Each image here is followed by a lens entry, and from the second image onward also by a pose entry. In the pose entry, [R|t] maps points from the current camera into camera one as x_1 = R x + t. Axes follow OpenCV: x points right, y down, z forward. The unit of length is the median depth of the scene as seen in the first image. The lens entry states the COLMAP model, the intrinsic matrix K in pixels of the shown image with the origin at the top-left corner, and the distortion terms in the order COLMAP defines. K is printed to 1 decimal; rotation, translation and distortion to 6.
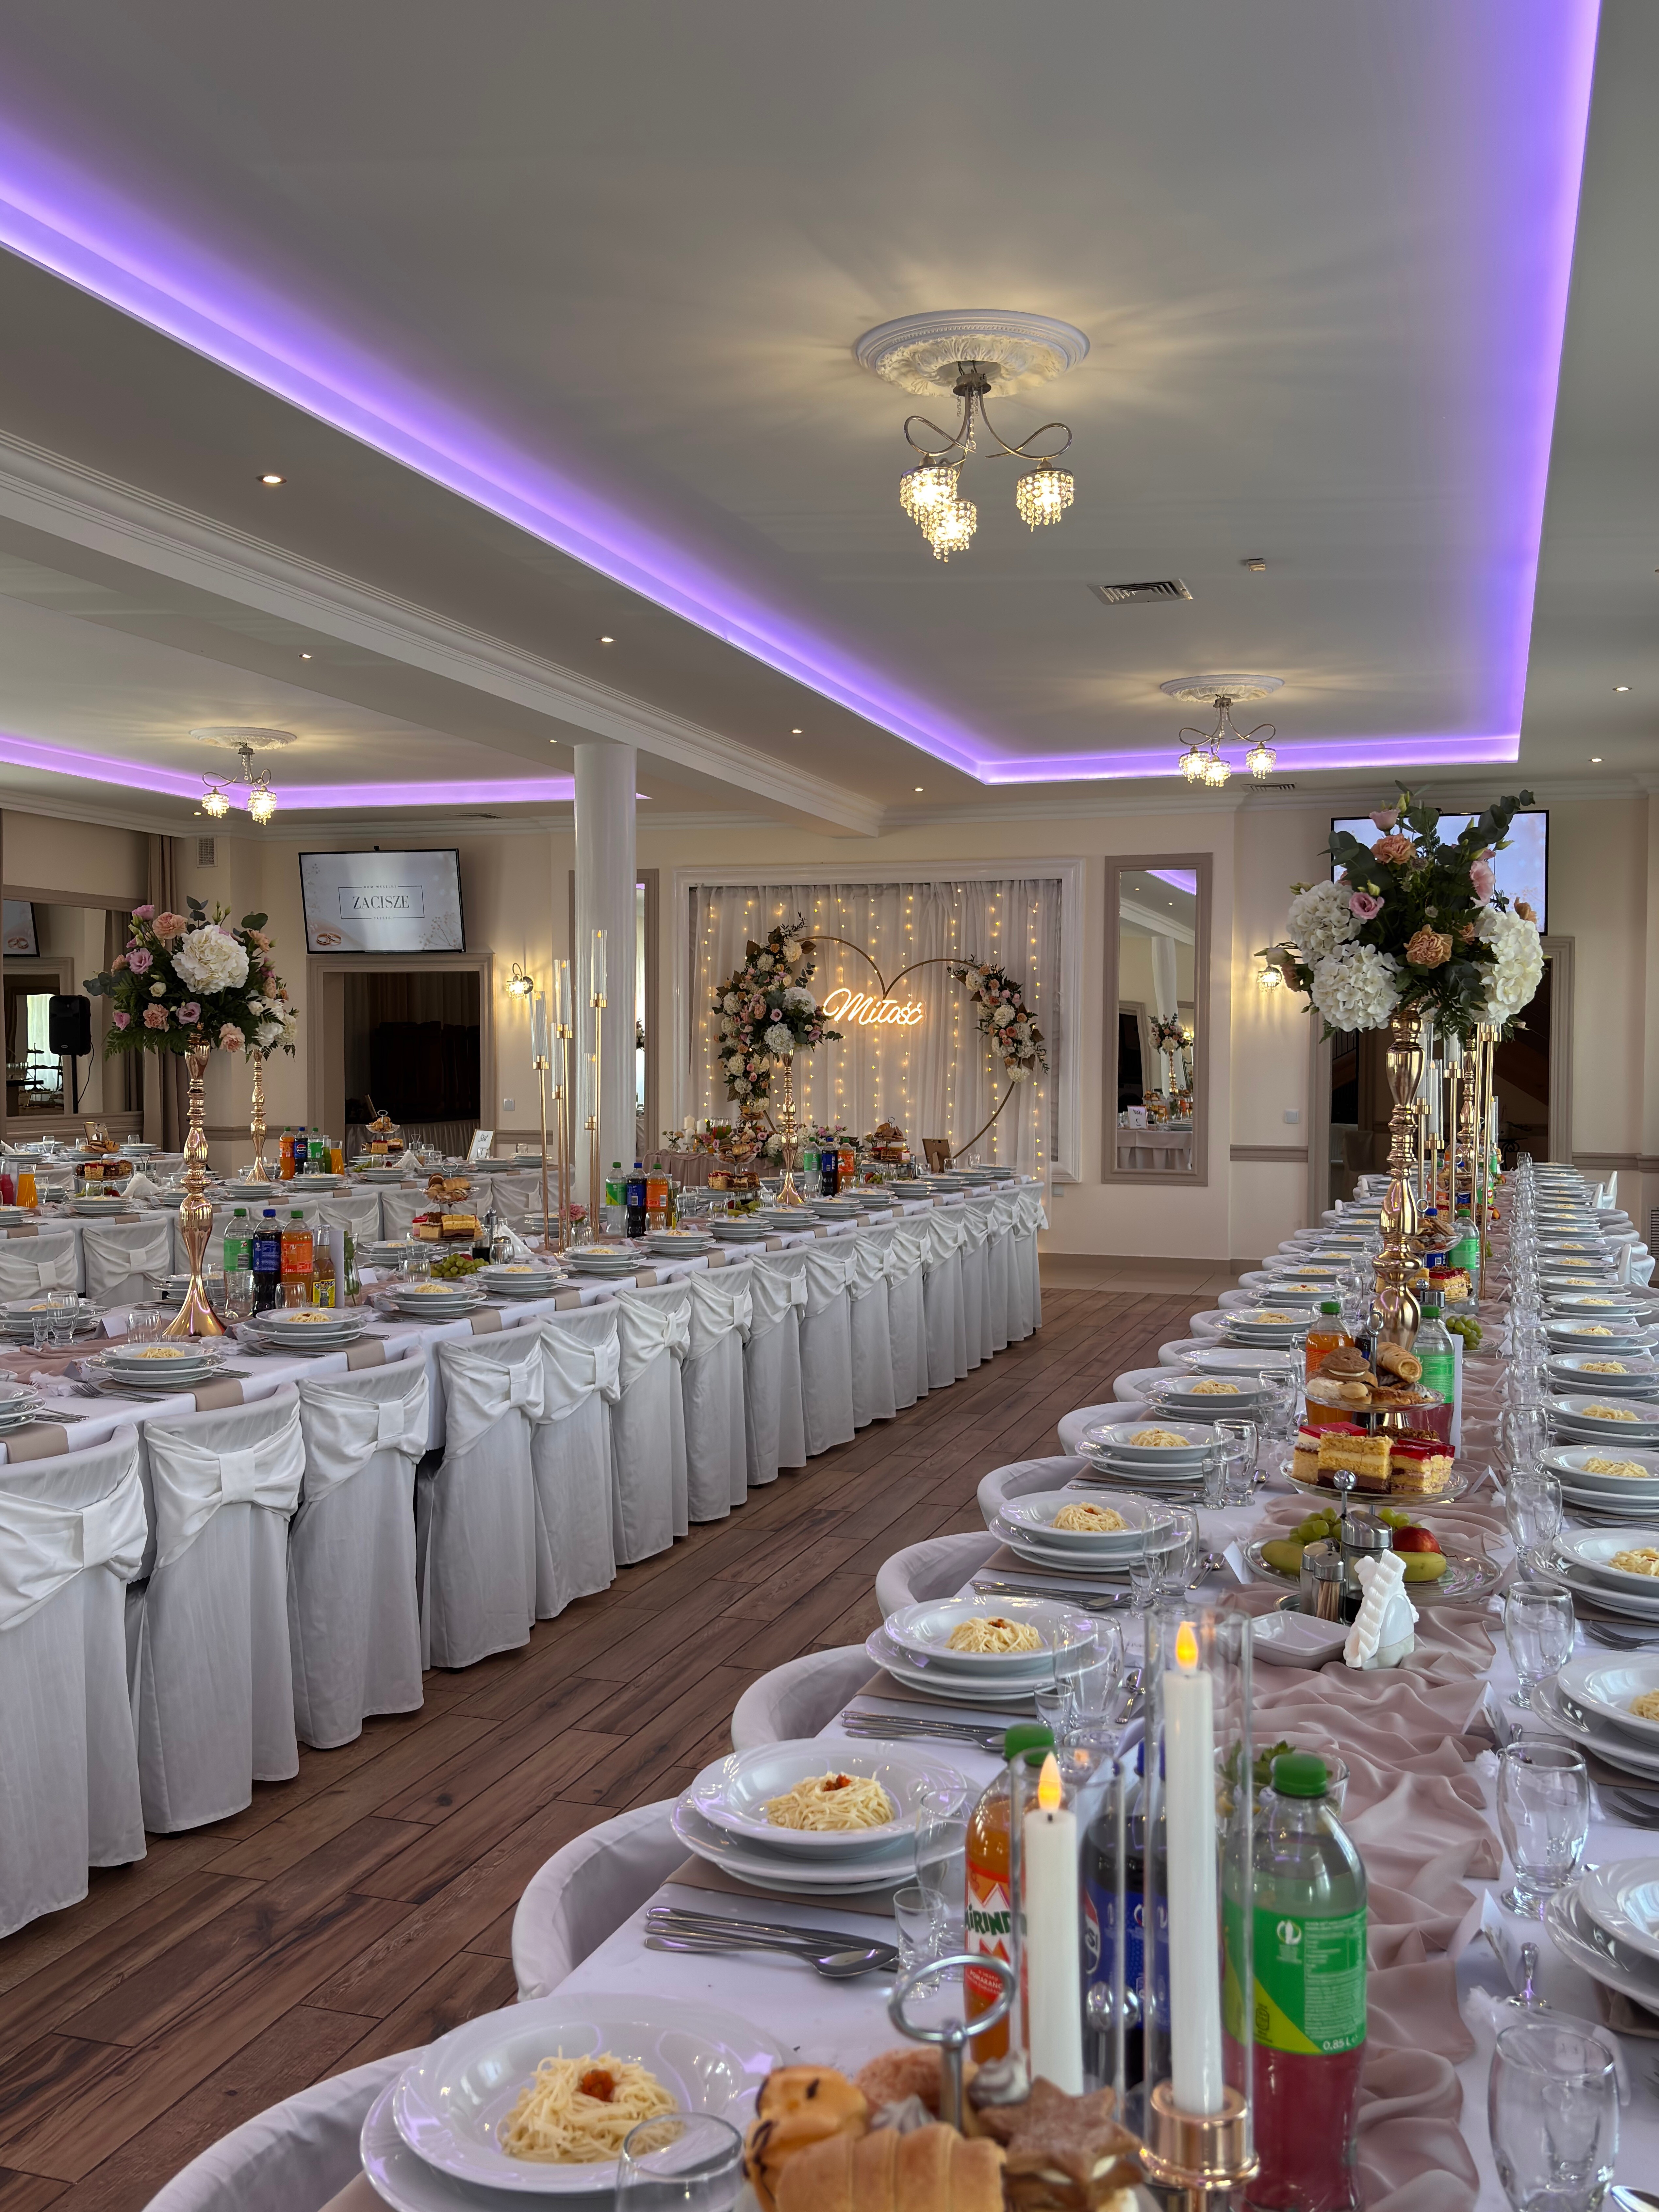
lens RADIAL K [[1997.2, 0, 829.0], [0, 1997.2, 1104.4], [0, 0, 1]] dist [0.008765, 0.004813]
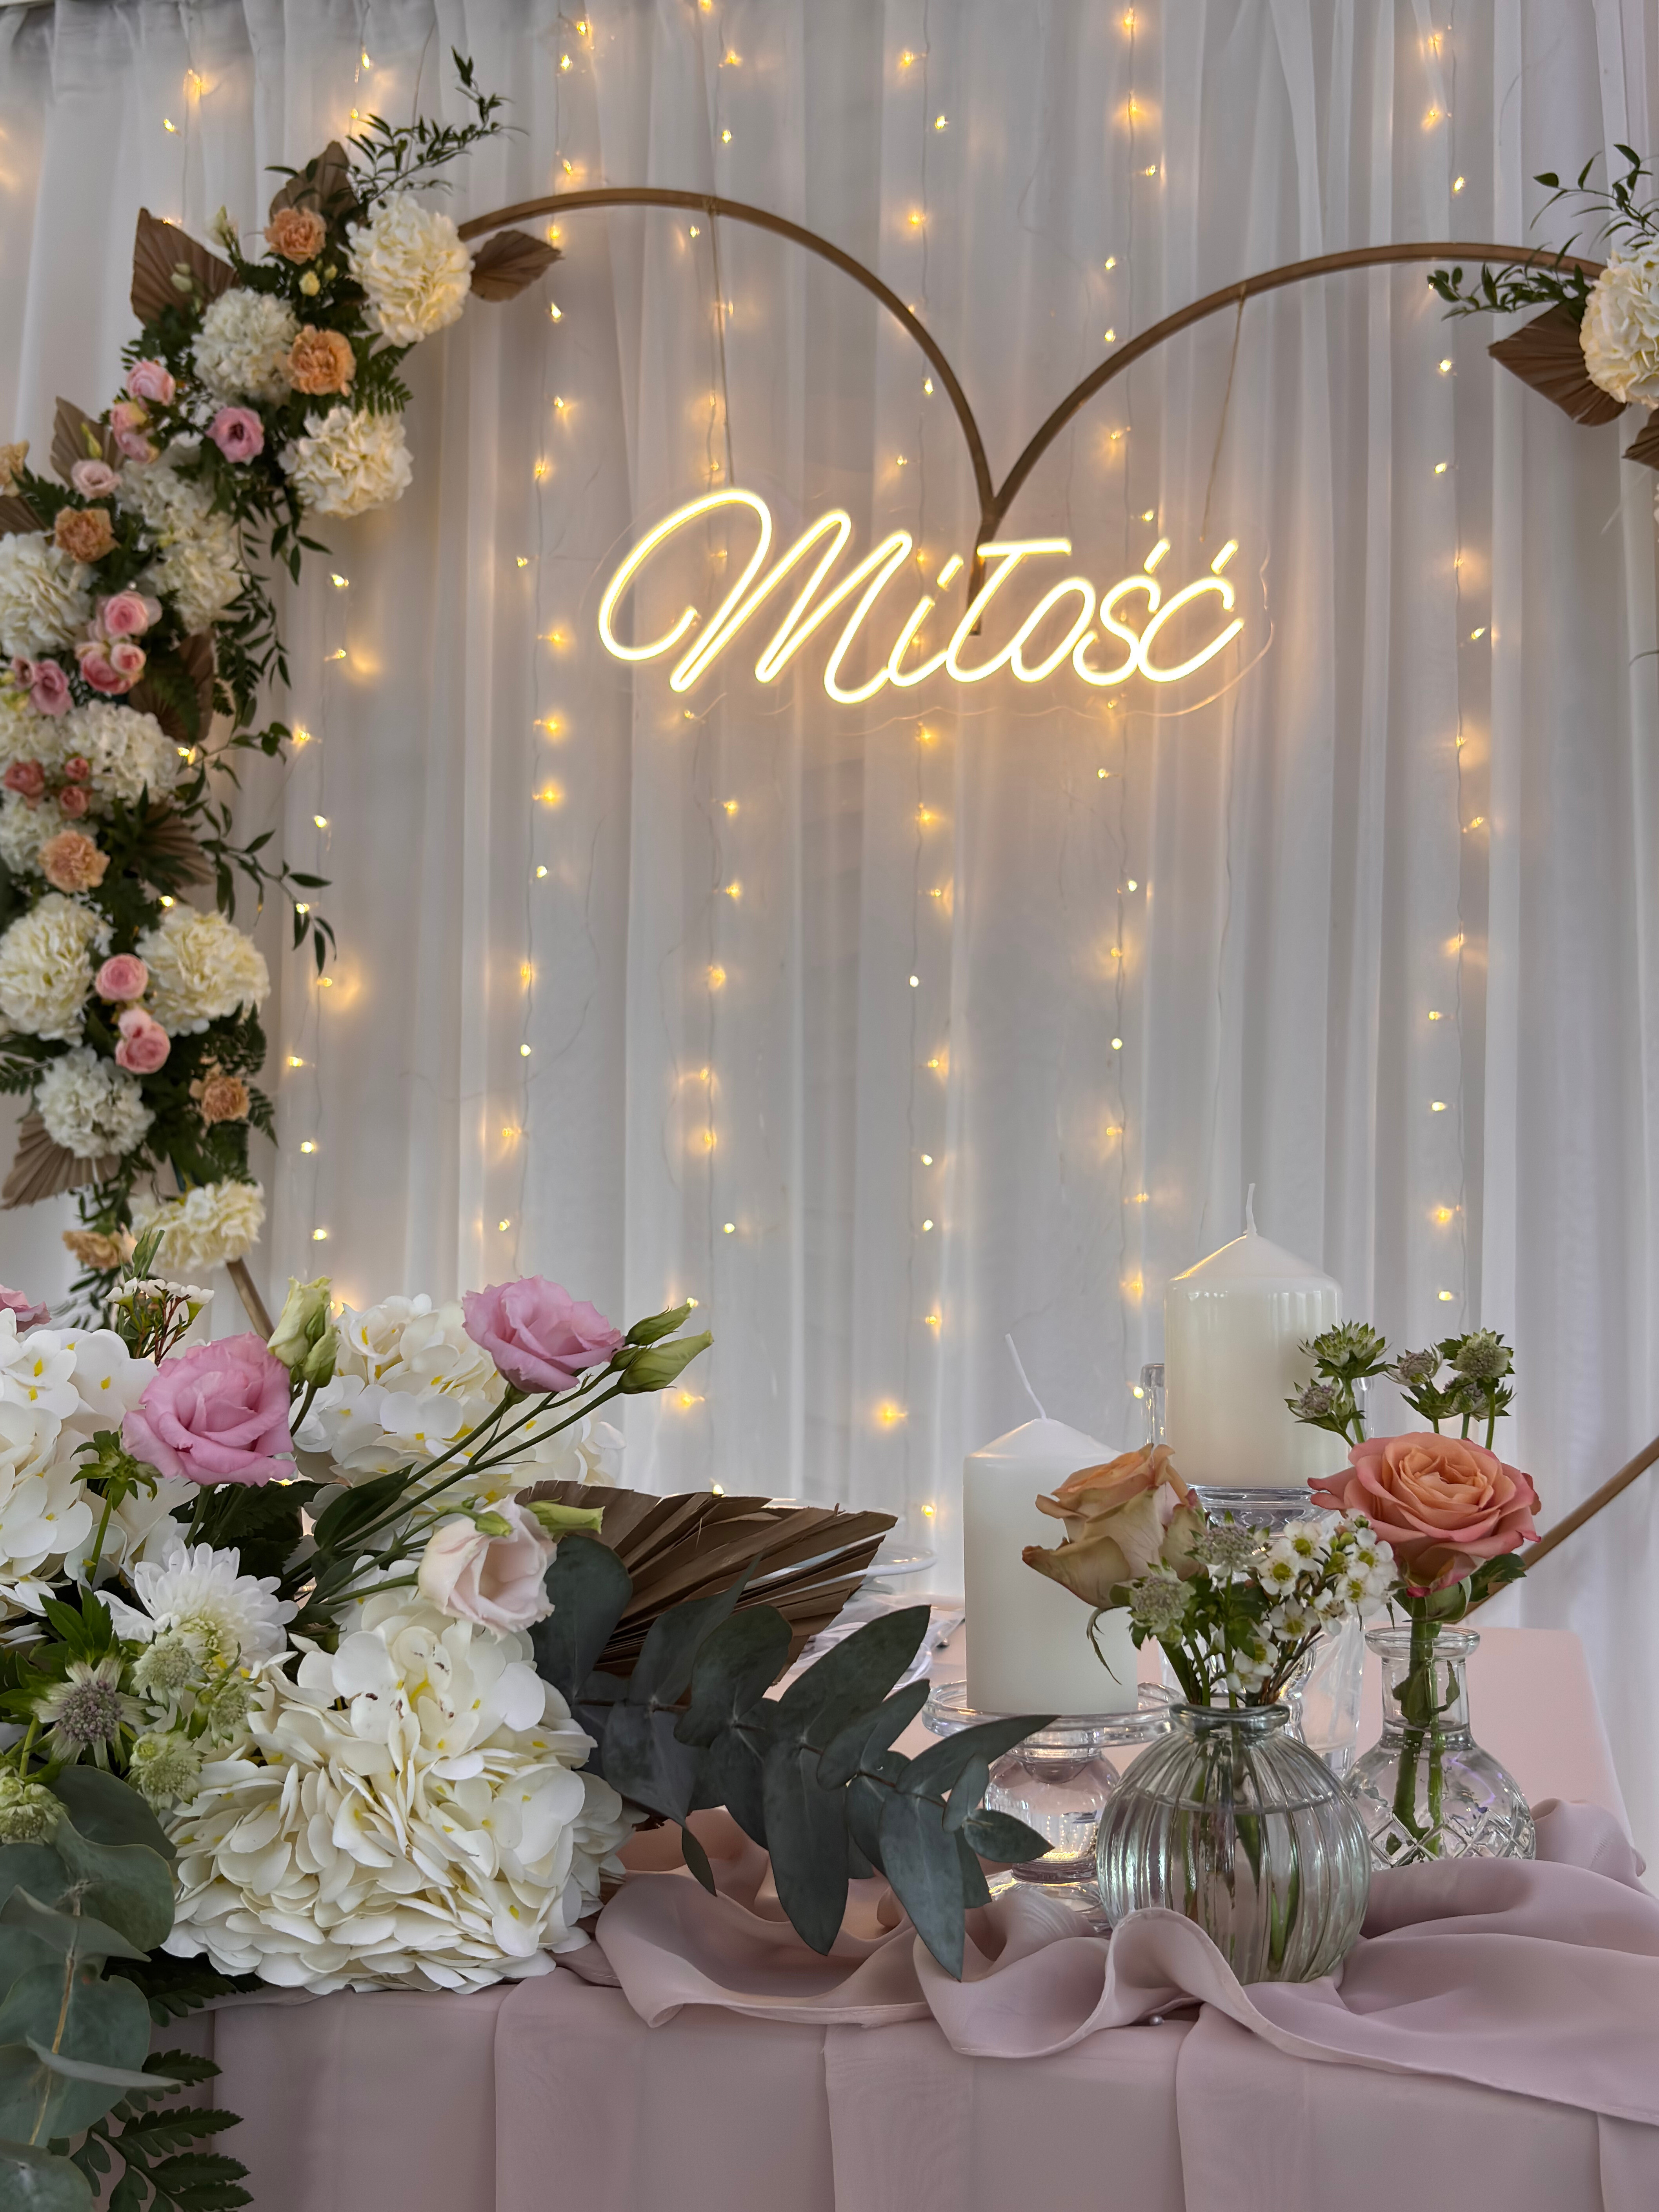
lens RADIAL K [[2396.7, 0, 836.5], [0, 2396.7, 1096.3], [0, 0, 1]] dist [0.061656, 0.000000]
pose [[0.999148, 0.007906, 0.040509, 0.008492], [-0.003472, 0.994102, -0.108393, 0.010715], [-0.041127, 0.108160, 0.993282, 0.812678]]
